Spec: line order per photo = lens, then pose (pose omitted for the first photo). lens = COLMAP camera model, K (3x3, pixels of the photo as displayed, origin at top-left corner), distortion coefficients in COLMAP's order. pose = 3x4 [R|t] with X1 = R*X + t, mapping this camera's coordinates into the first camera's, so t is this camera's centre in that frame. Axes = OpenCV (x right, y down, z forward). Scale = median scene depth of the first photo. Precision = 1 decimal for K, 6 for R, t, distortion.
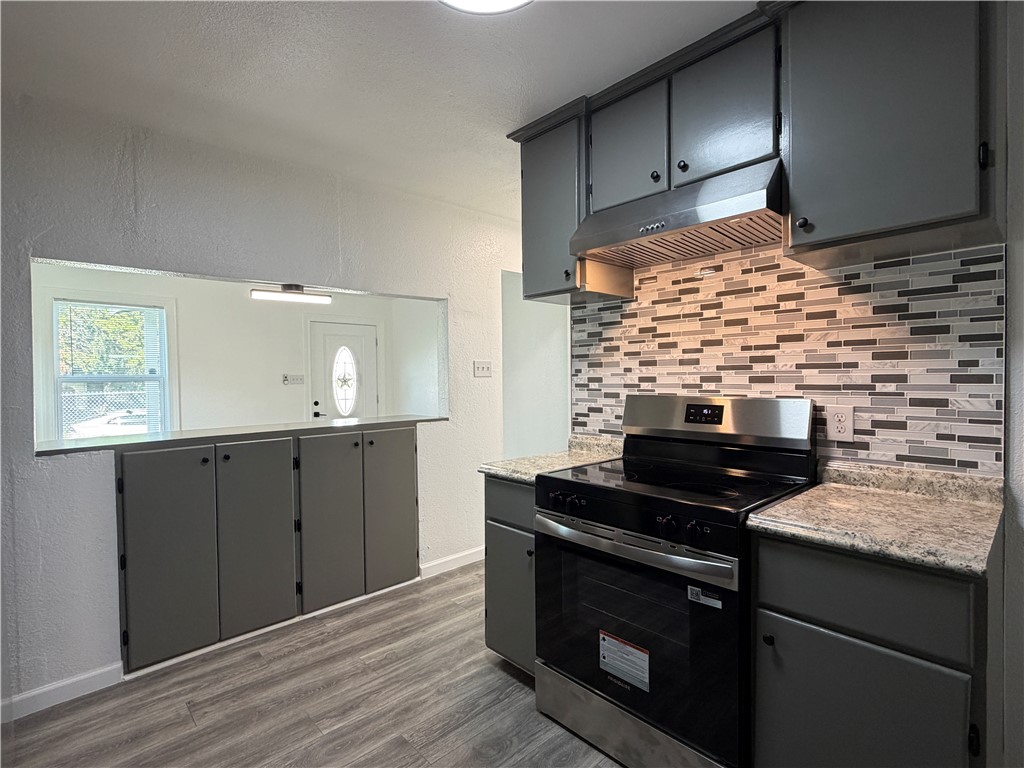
lens RADIAL K [[503.4, 0, 510.8], [0, 503.4, 386.1], [0, 0, 1]] dist [0.000302, 0.004173]
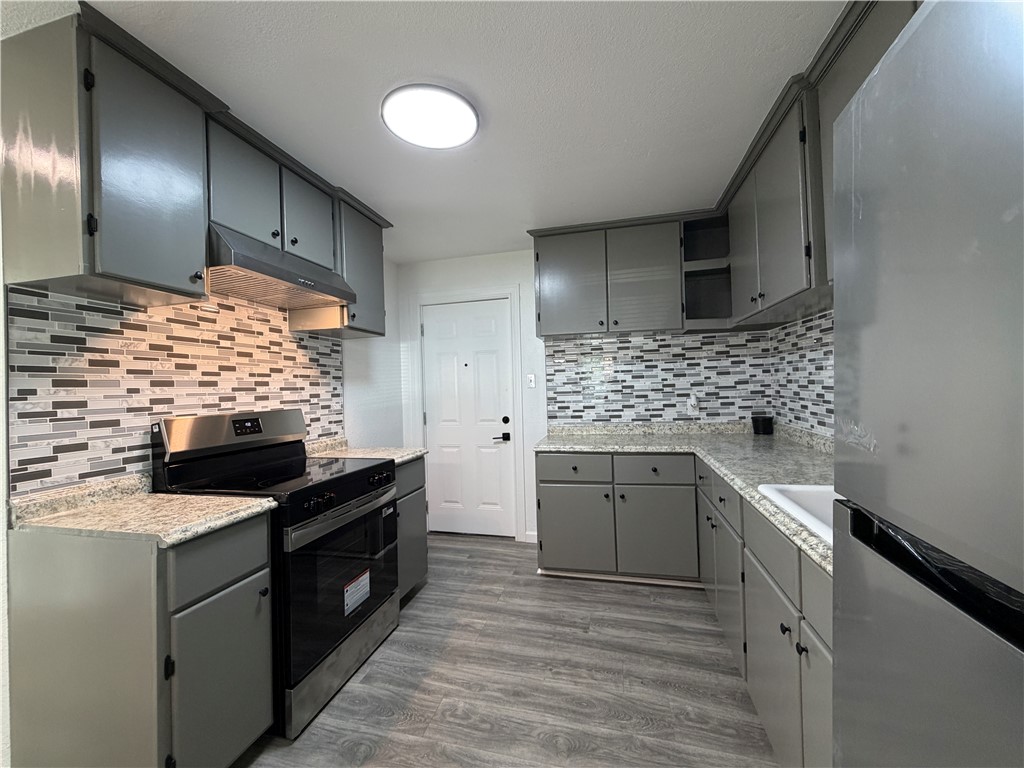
lens RADIAL K [[409.5, 0, 509.4], [0, 409.5, 385.3], [0, 0, 1]] dist [0.000750, -0.000247]
pose [[-0.537638, 0.032247, 0.842559, -0.752537], [0.049632, 0.998746, -0.006555, -0.006325], [-0.841714, 0.038294, -0.538564, 0.933859]]
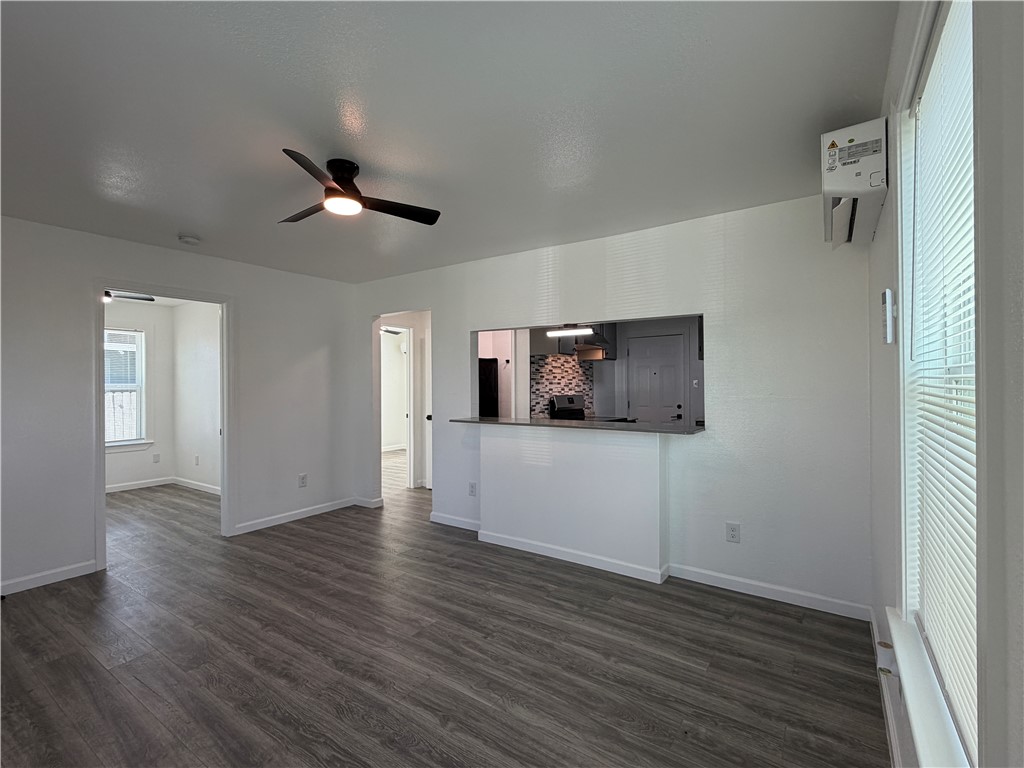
lens RADIAL K [[470.7, 0, 508.6], [0, 470.7, 380.8], [0, 0, 1]] dist [0.002986, -0.000398]
pose [[-0.213999, 0.029221, 0.976397, -2.206475], [0.025236, 0.999384, -0.024377, -0.004797], [-0.976508, 0.019424, -0.214605, 1.862729]]
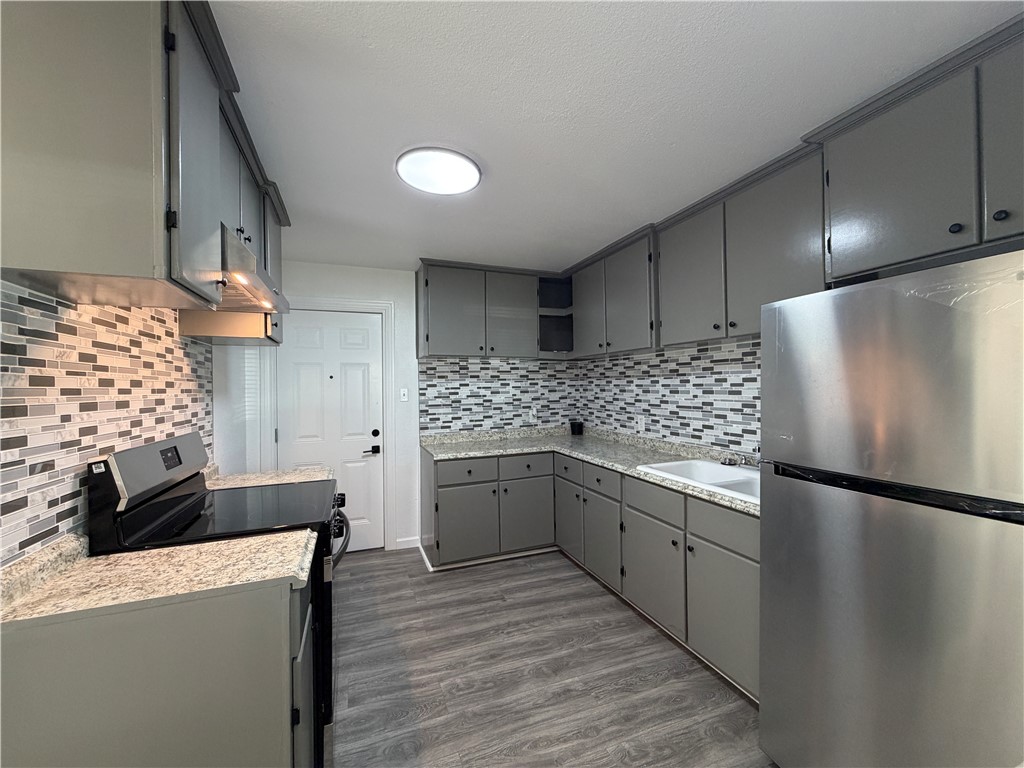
lens RADIAL K [[409.5, 0, 509.3], [0, 409.5, 384.9], [0, 0, 1]] dist [0.000750, -0.000247]
pose [[-0.927119, 0.027144, 0.373783, -0.492107], [0.031407, 0.999493, 0.005316, -0.064233], [-0.373449, 0.016668, -0.927501, 1.395191]]
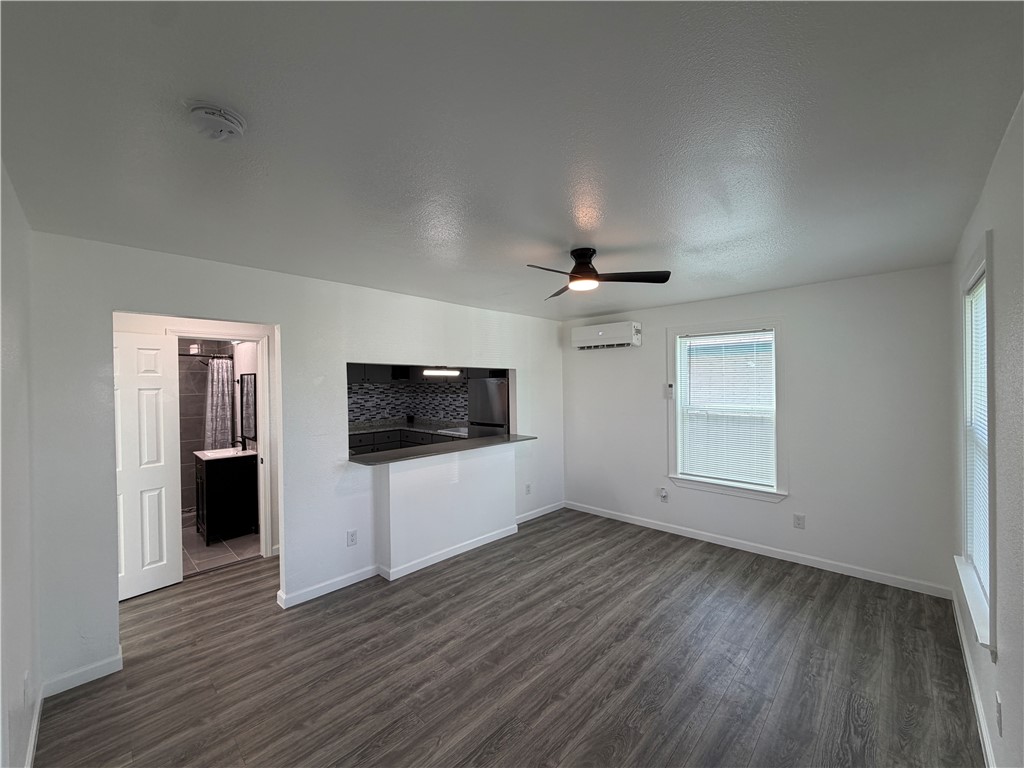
lens RADIAL K [[409.5, 0, 511.4], [0, 409.5, 387.7], [0, 0, 1]] dist [0.000750, -0.000247]
pose [[-0.998012, 0.029576, -0.055658, -0.762054], [0.027907, 0.999144, 0.030532, -0.202086], [0.056514, 0.028919, -0.997983, 3.158856]]
